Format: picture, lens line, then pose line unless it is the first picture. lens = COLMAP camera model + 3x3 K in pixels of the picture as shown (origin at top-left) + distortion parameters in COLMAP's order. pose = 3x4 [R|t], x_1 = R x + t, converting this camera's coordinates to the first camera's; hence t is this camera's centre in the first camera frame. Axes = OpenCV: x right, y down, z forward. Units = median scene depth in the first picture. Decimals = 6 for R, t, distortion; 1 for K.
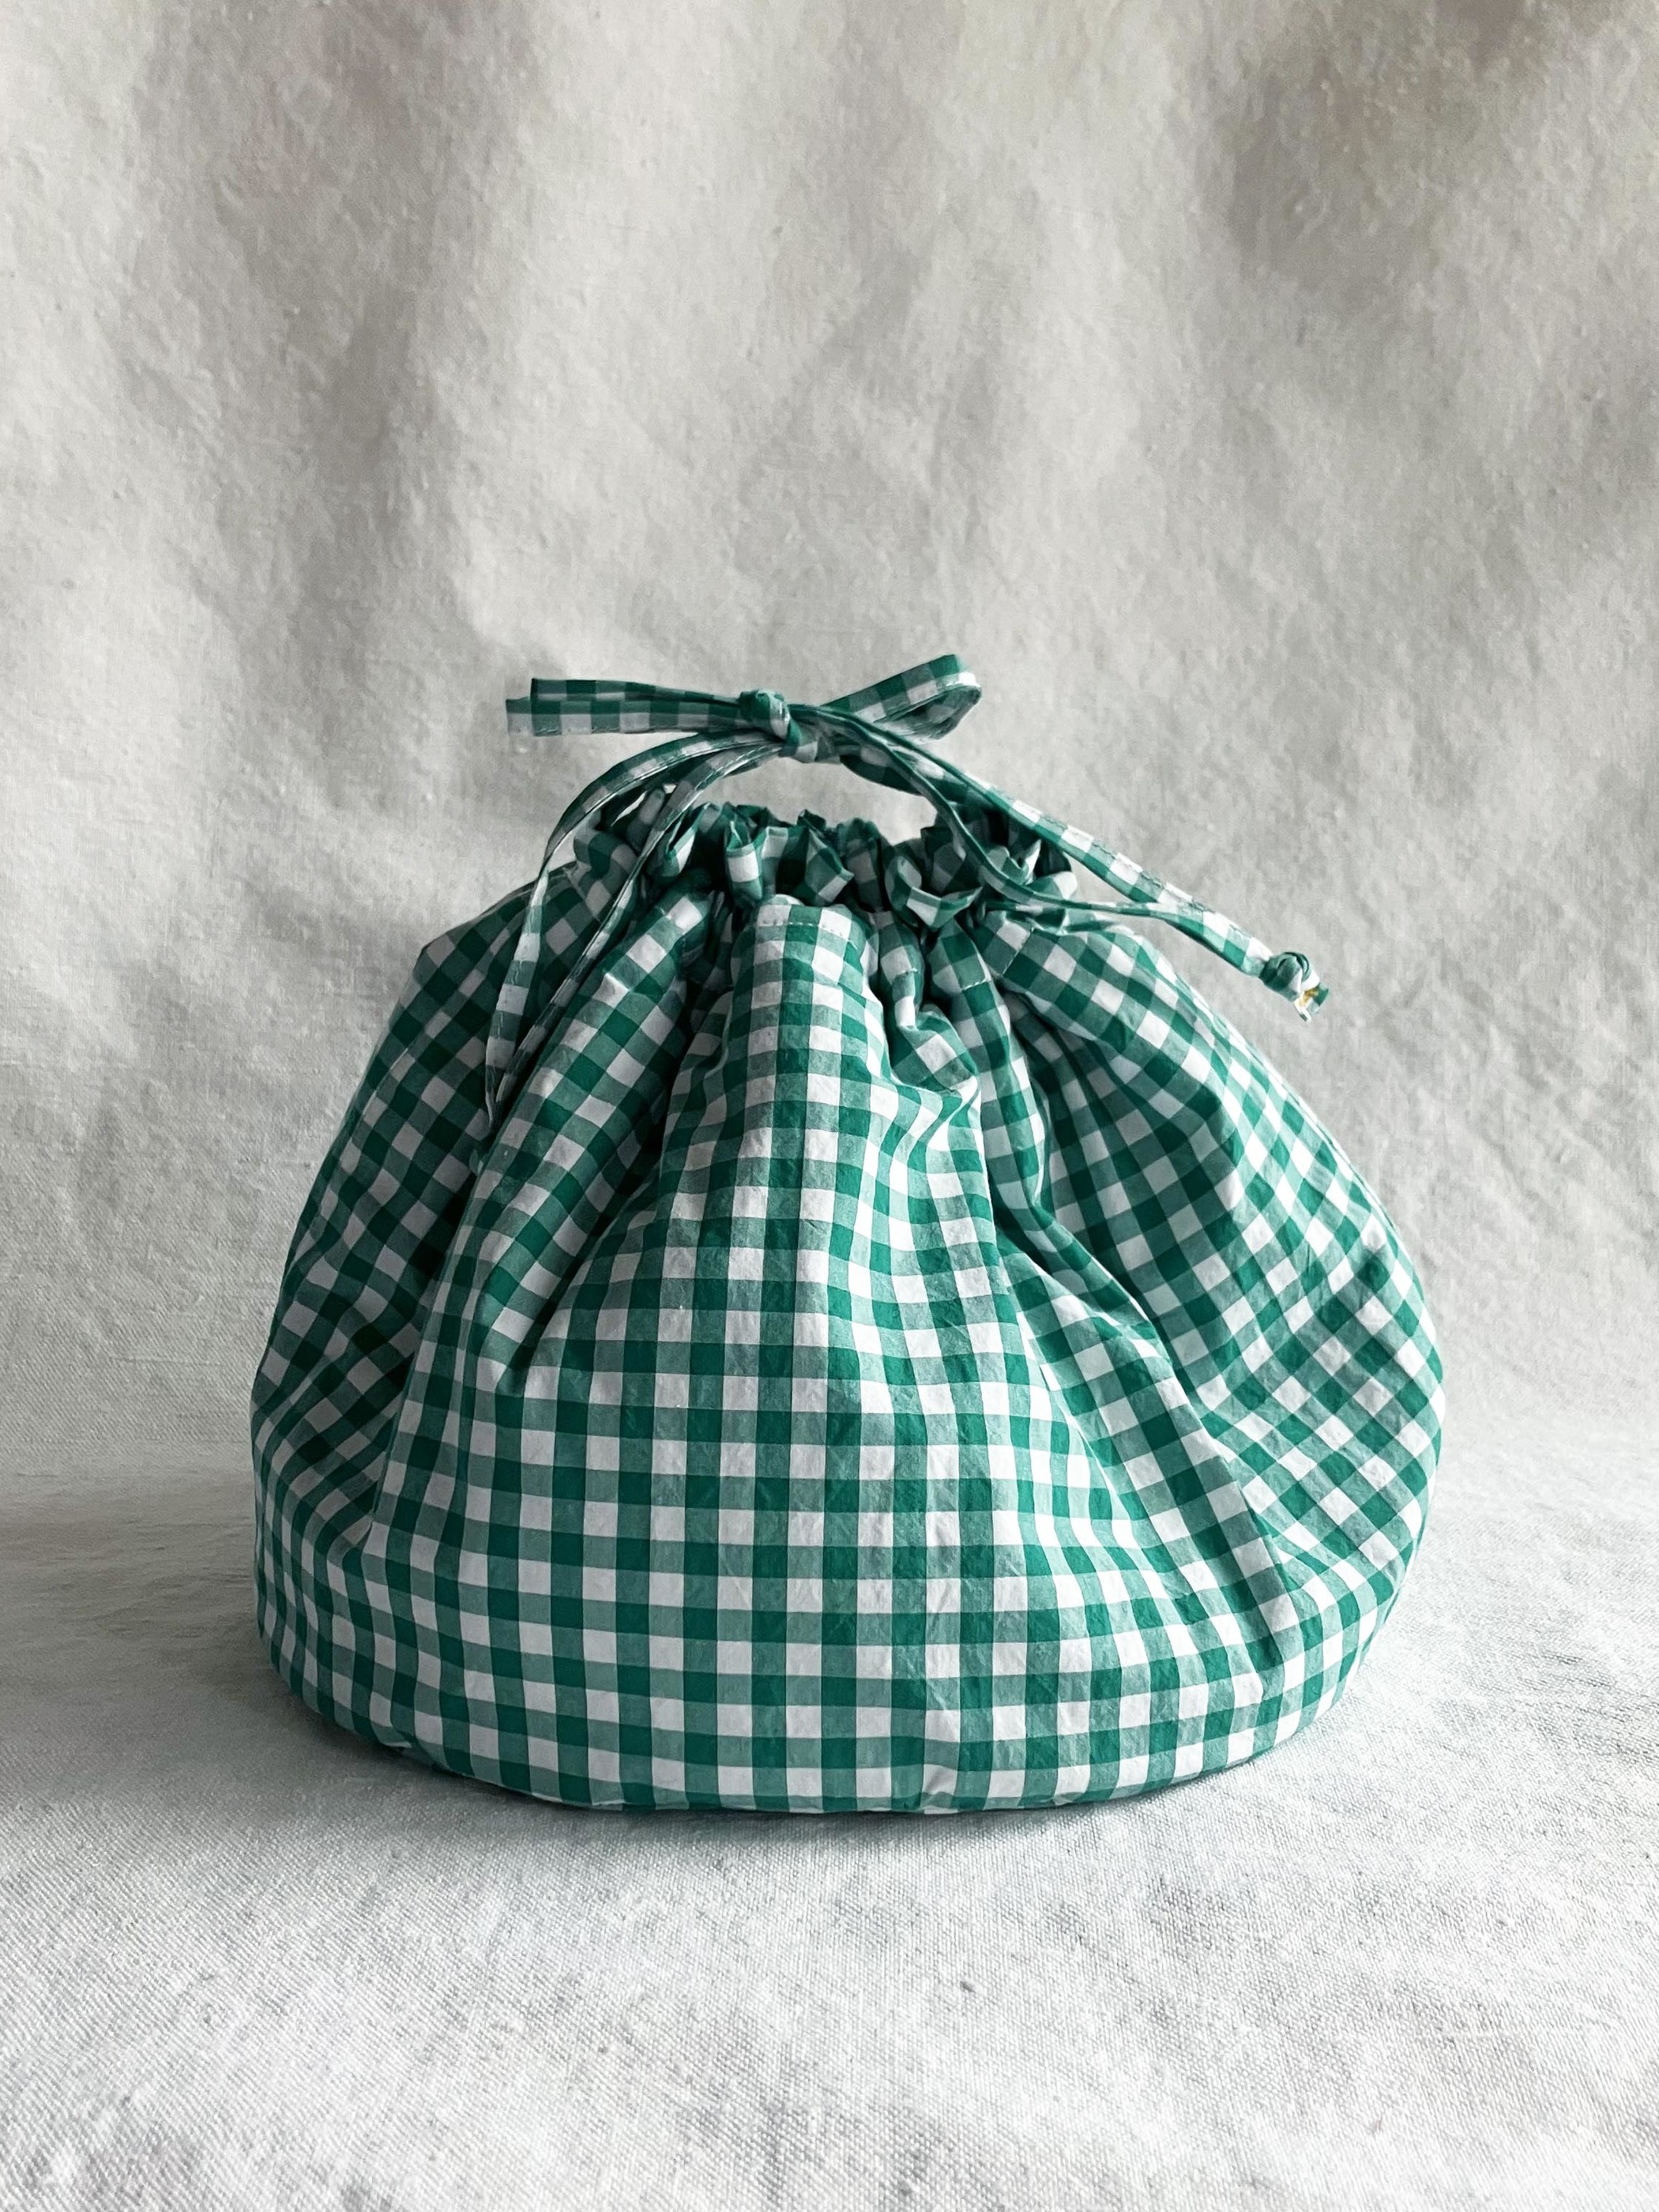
lens RADIAL K [[2341.5, 0, 829.3], [0, 2341.5, 1080.5], [0, 0, 1]] dist [-0.027834, 0.000000]
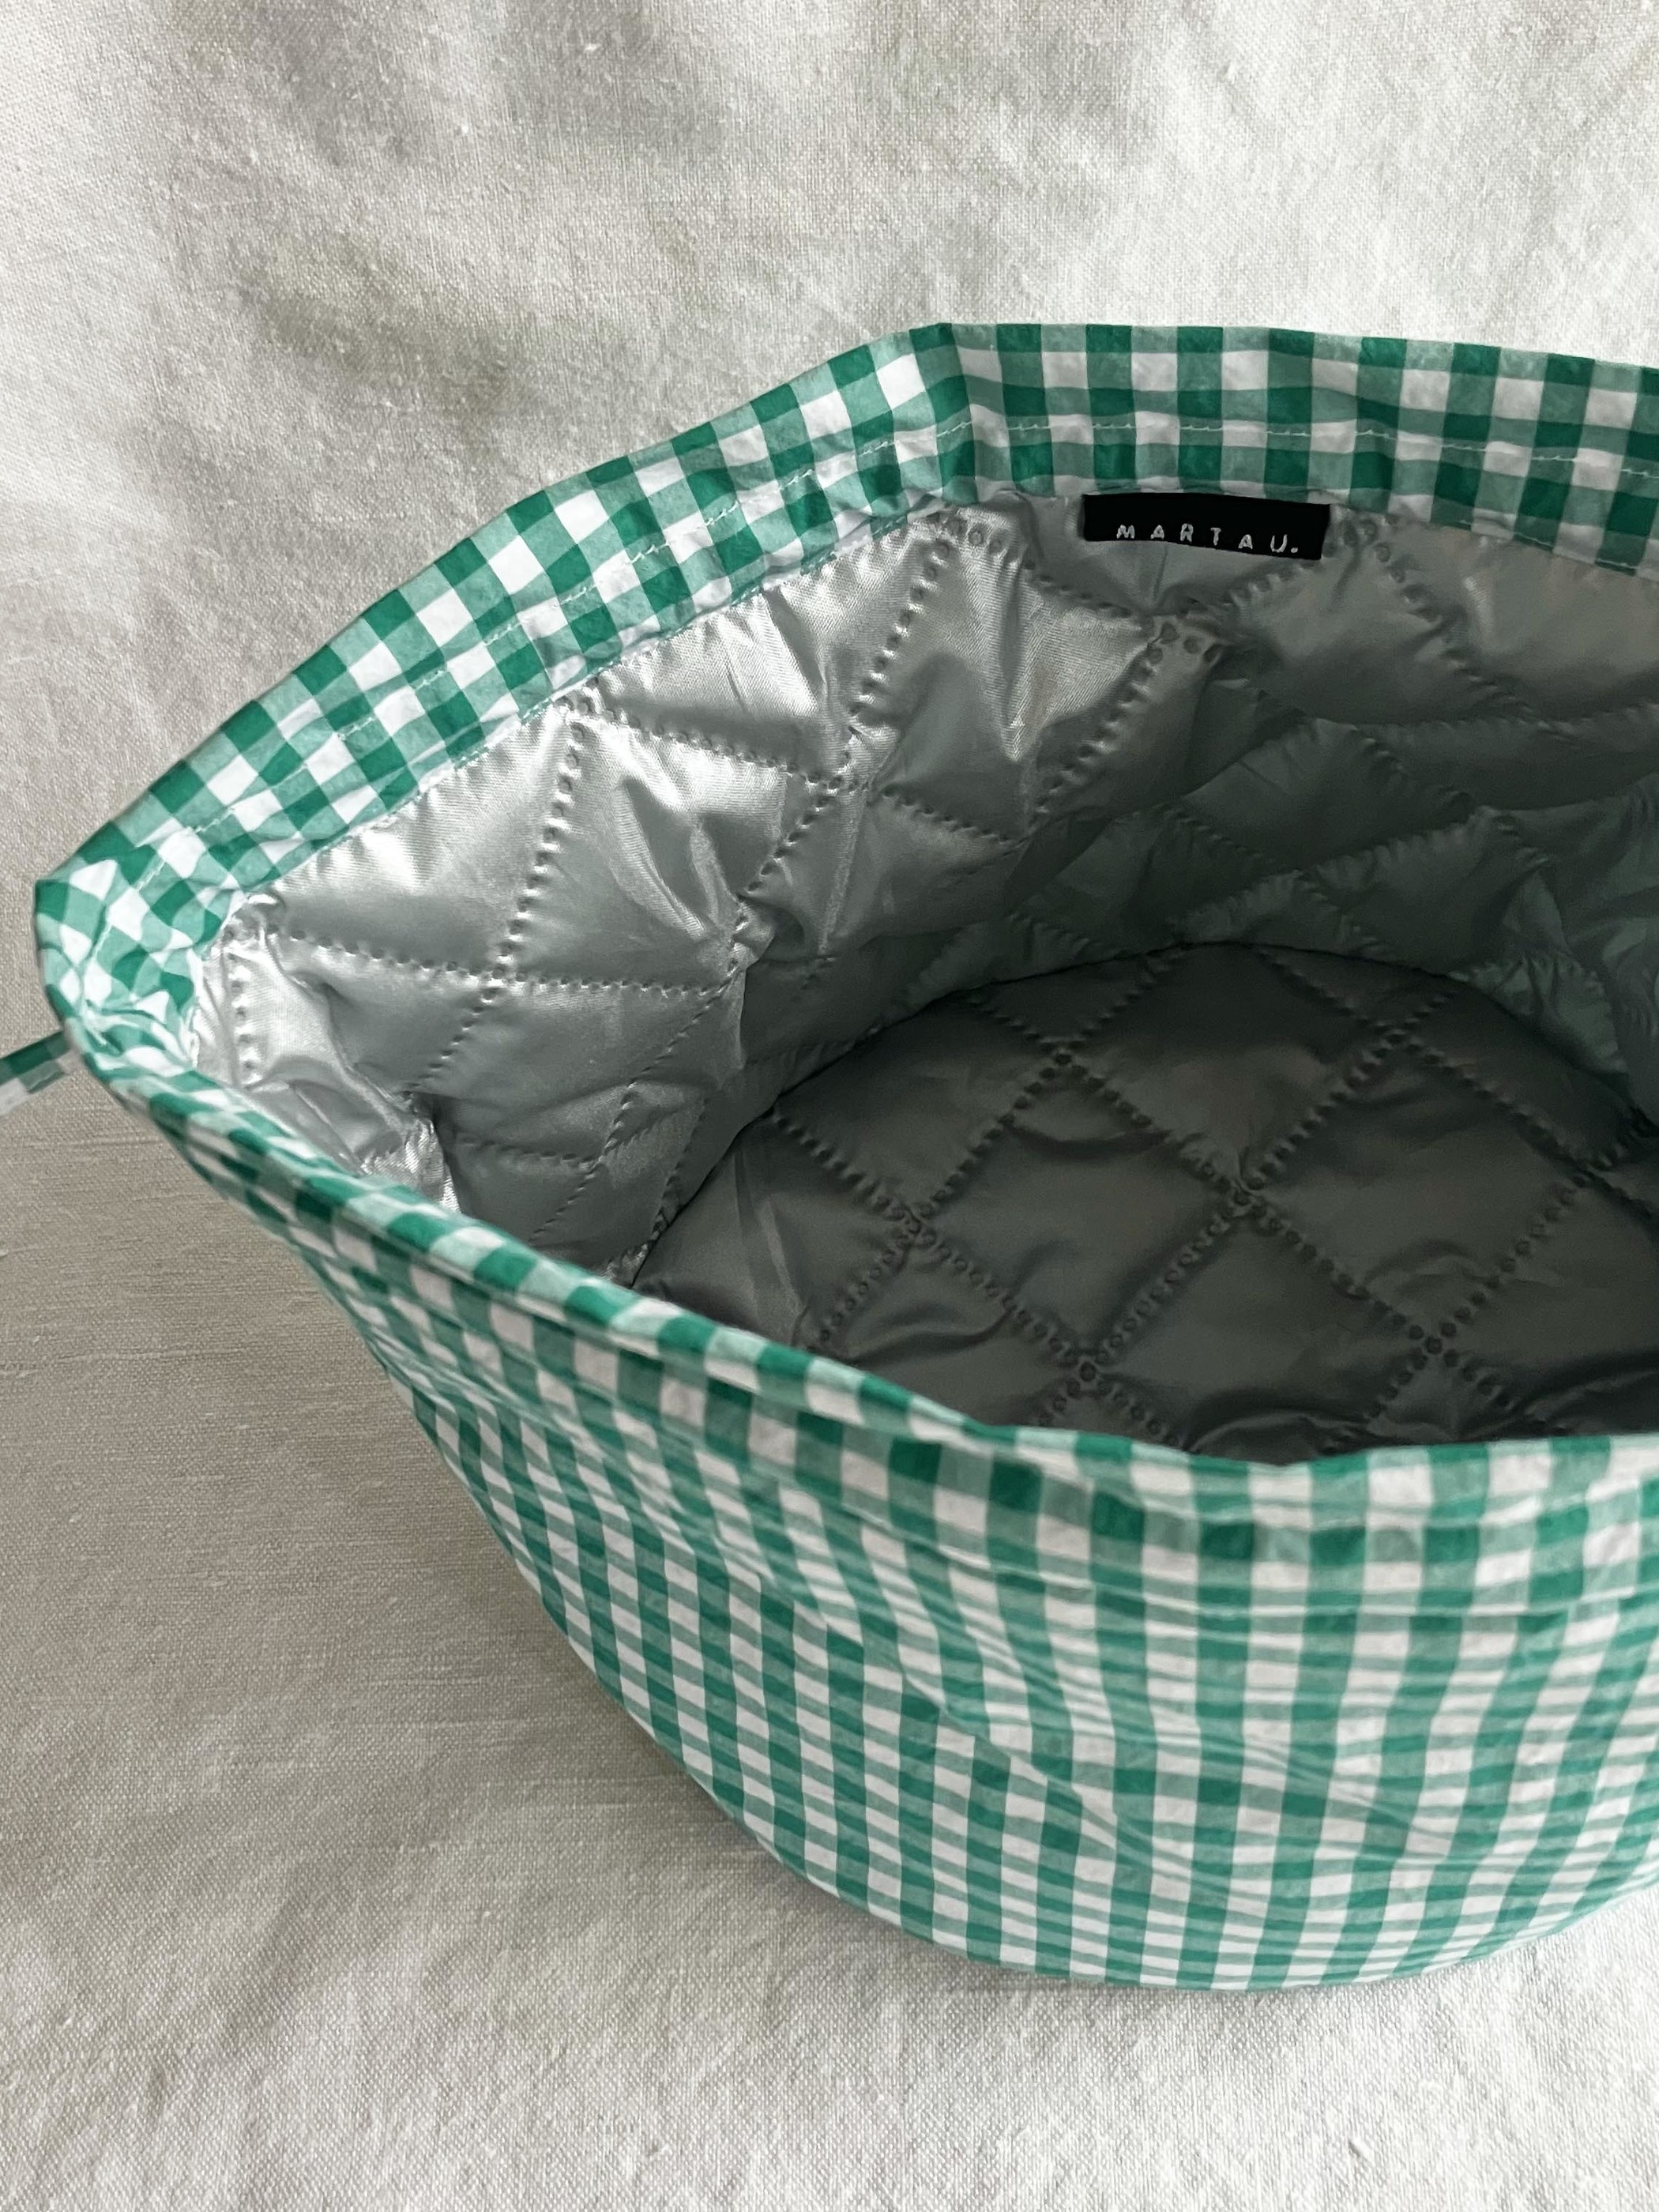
lens RADIAL K [[2341.5, 0, 770.7], [0, 2341.5, 1039.9], [0, 0, 1]] dist [-0.027834, 0.000000]
pose [[0.993086, -0.069453, -0.094641, -0.040240], [0.116720, 0.670302, 0.732852, -0.432289], [0.012539, -0.738832, 0.673773, 0.363862]]
